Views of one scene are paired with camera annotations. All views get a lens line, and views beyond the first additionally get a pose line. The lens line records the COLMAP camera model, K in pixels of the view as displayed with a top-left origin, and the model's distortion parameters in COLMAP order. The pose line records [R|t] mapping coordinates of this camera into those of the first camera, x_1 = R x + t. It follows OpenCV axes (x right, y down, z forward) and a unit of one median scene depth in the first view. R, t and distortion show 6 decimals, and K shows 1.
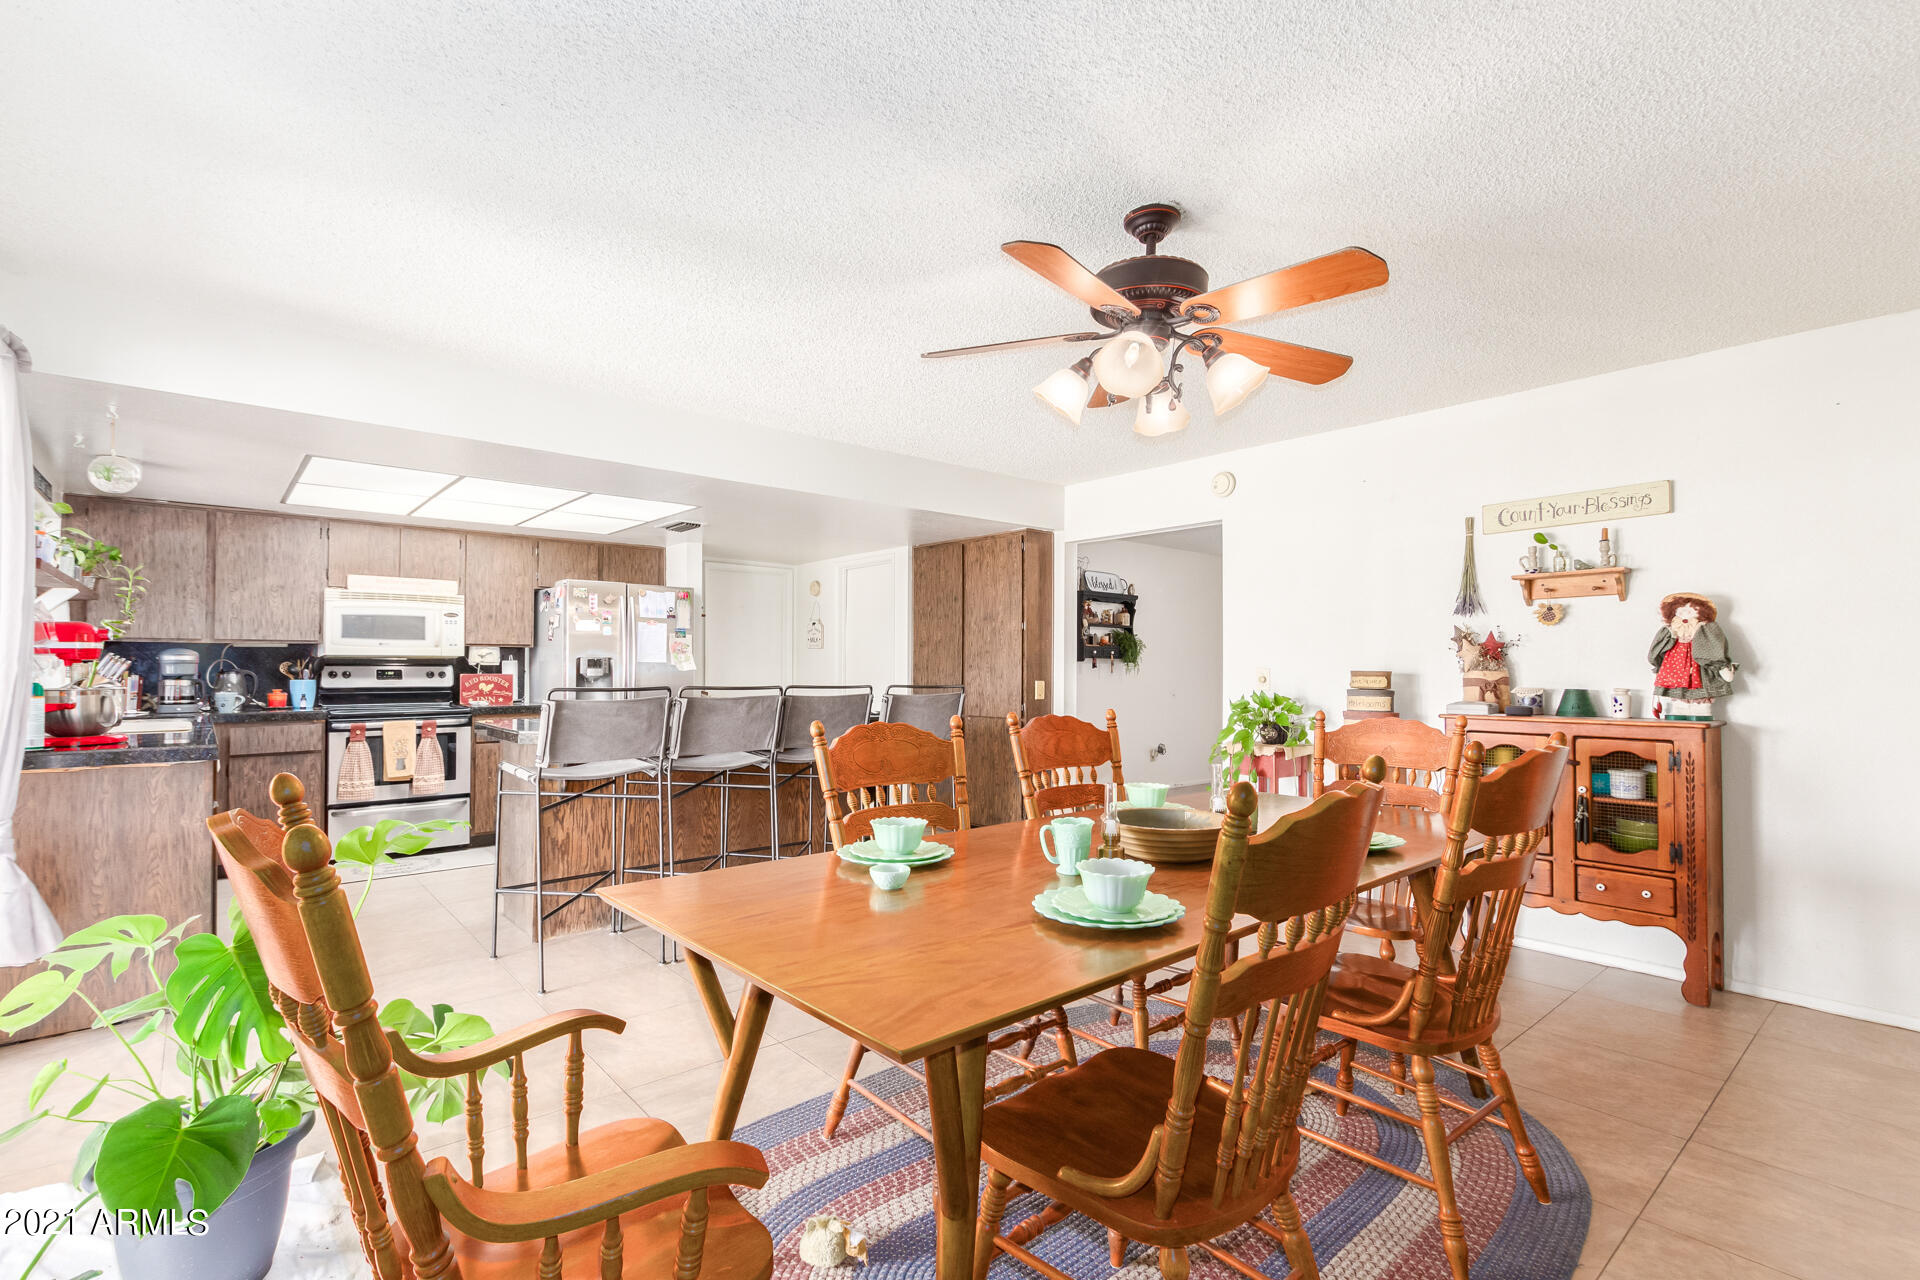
lens RADIAL K [[875.9, 0, 958.9], [0, 875.9, 656.8], [0, 0, 1]] dist [0.000066, -0.000616]
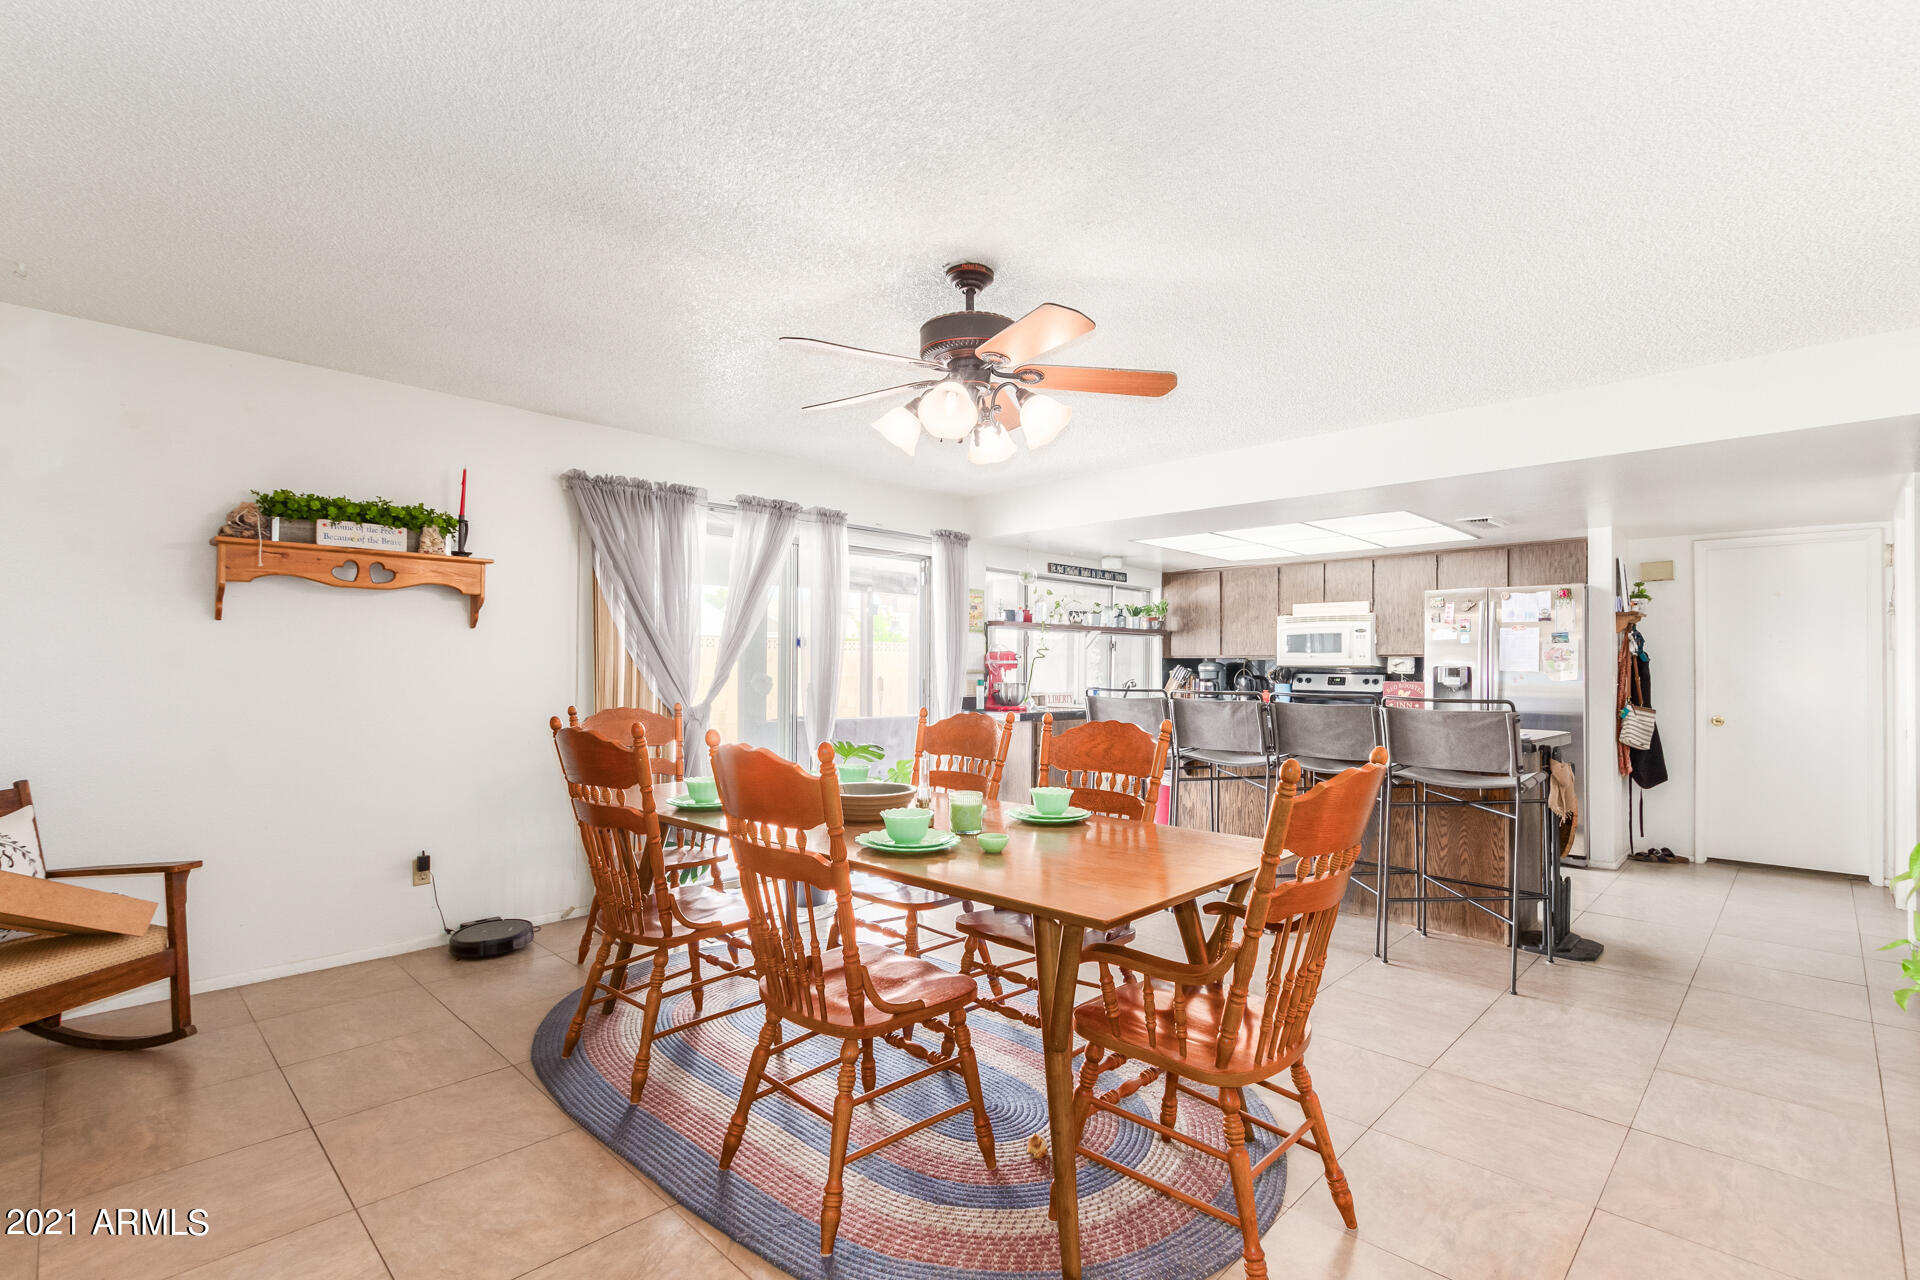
lens RADIAL K [[882.0, 0, 958.2], [0, 882.0, 675.0], [0, 0, 1]] dist [0.009478, -0.000406]
pose [[0.065519, 0.004188, -0.997843, 0.601128], [0.002907, 0.999986, 0.004388, 0.005208], [0.997847, -0.003188, 0.065506, 0.408937]]
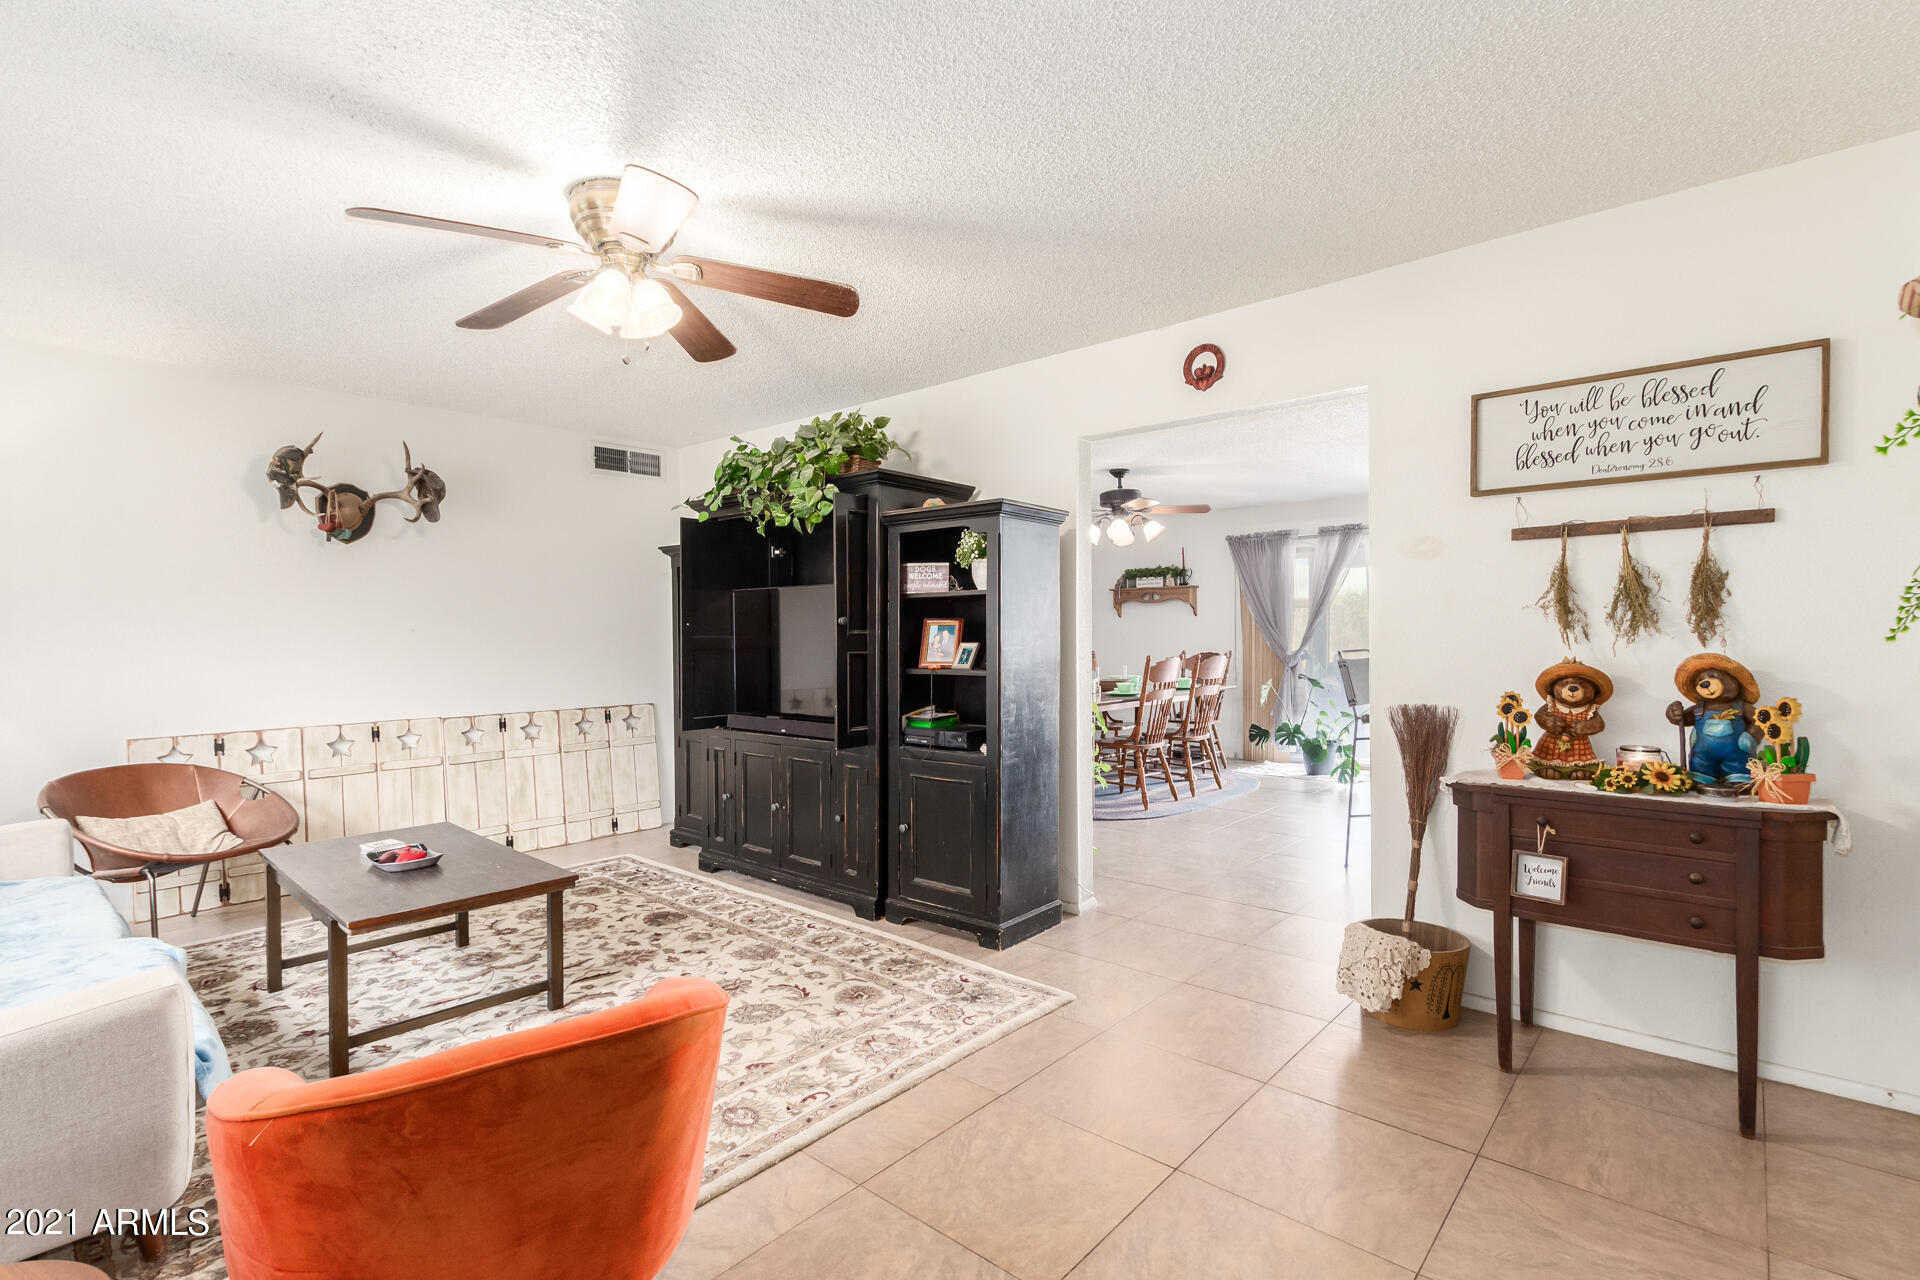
lens RADIAL K [[901.0, 0, 968.8], [0, 901.0, 645.1], [0, 0, 1]] dist [0.002541, 0.000056]
pose [[-0.988788, 0.004675, -0.149256, 0.502309], [0.004722, 0.999989, 0.000043, 0.020164], [0.149254, -0.000663, -0.988799, 1.645581]]
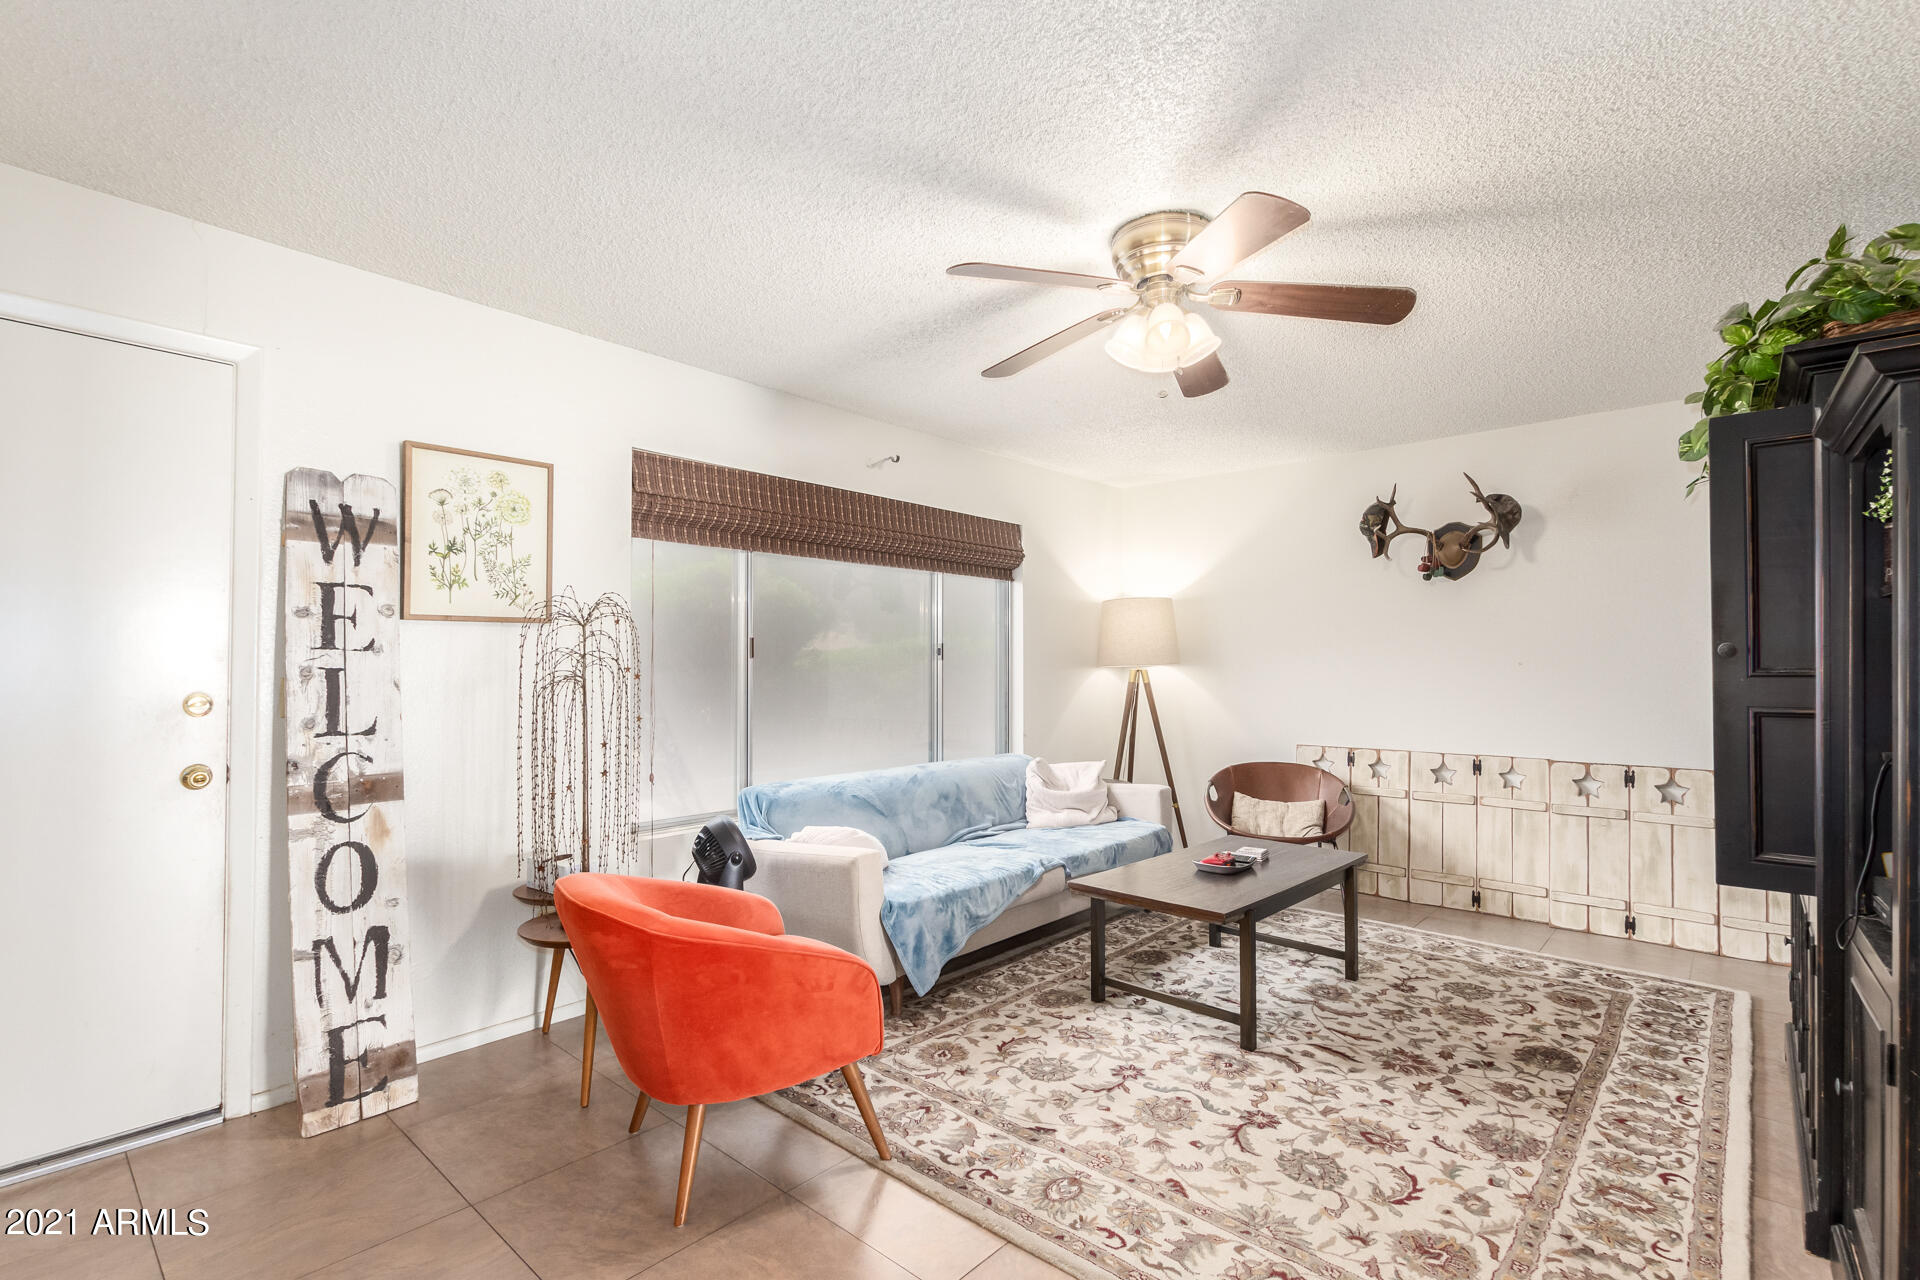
lens RADIAL K [[875.9, 0, 958.9], [0, 875.9, 656.8], [0, 0, 1]] dist [0.000066, -0.000616]
pose [[-0.123080, 0.006078, 0.992378, 0.178554], [-0.015910, 0.999841, -0.008097, 0.012189], [-0.992269, -0.016785, -0.122964, 1.315741]]
